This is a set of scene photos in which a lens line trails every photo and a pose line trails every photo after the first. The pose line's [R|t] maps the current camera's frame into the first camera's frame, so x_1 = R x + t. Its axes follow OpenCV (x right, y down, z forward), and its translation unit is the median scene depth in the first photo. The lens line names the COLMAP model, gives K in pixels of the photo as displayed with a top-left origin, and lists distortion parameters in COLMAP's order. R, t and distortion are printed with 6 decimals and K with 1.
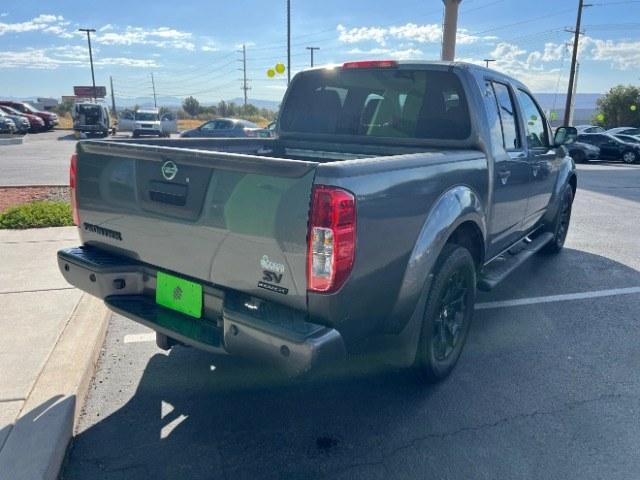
lens RADIAL K [[485.1, 0, 318.9], [0, 485.1, 240.0], [0, 0, 1]] dist [0.047092, -0.043361]
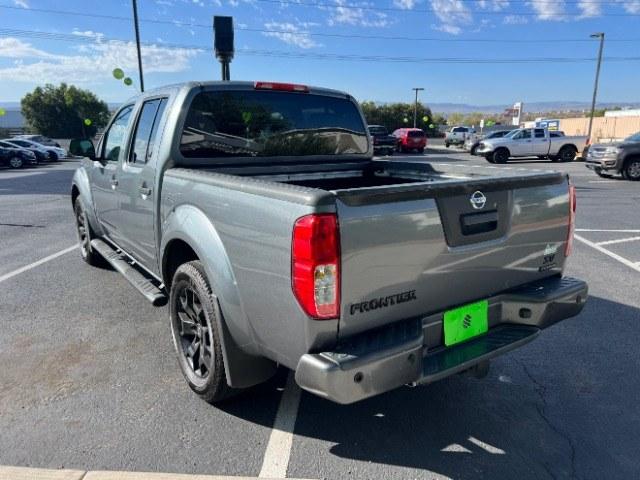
lens RADIAL K [[485.1, 0, 323.6], [0, 485.1, 239.7], [0, 0, 1]] dist [0.047092, -0.043361]
pose [[0.325153, -0.230643, 0.917104, -0.115061], [0.236488, 0.958819, 0.157289, -0.025435], [-0.915614, 0.165741, 0.366307, 0.079364]]
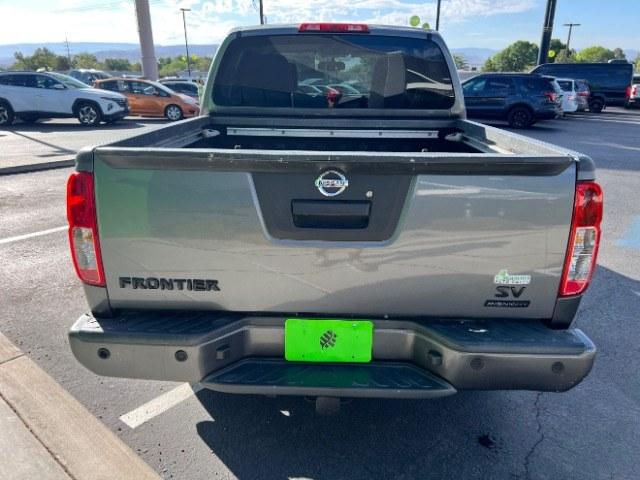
lens RADIAL K [[485.1, 0, 316.9], [0, 485.1, 241.2], [0, 0, 1]] dist [0.047092, -0.043361]
pose [[0.829657, -0.196187, 0.522667, -0.061198], [0.146790, 0.979937, 0.134819, -0.013549], [-0.538630, -0.035131, 0.841810, 0.033587]]
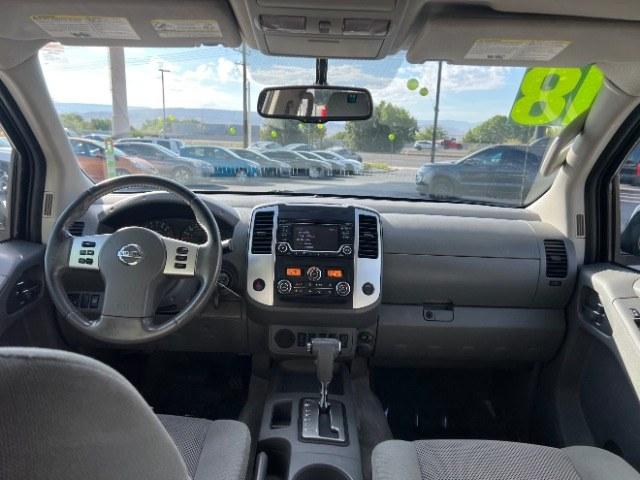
lens RADIAL K [[485.1, 0, 319.1], [0, 485.1, 242.0], [0, 0, 1]] dist [0.047092, -0.043361]
pose [[0.810418, -0.112377, 0.574973, 0.021759], [0.124195, 0.992079, 0.018848, -0.039132], [-0.572537, 0.056134, 0.817955, 0.142115]]
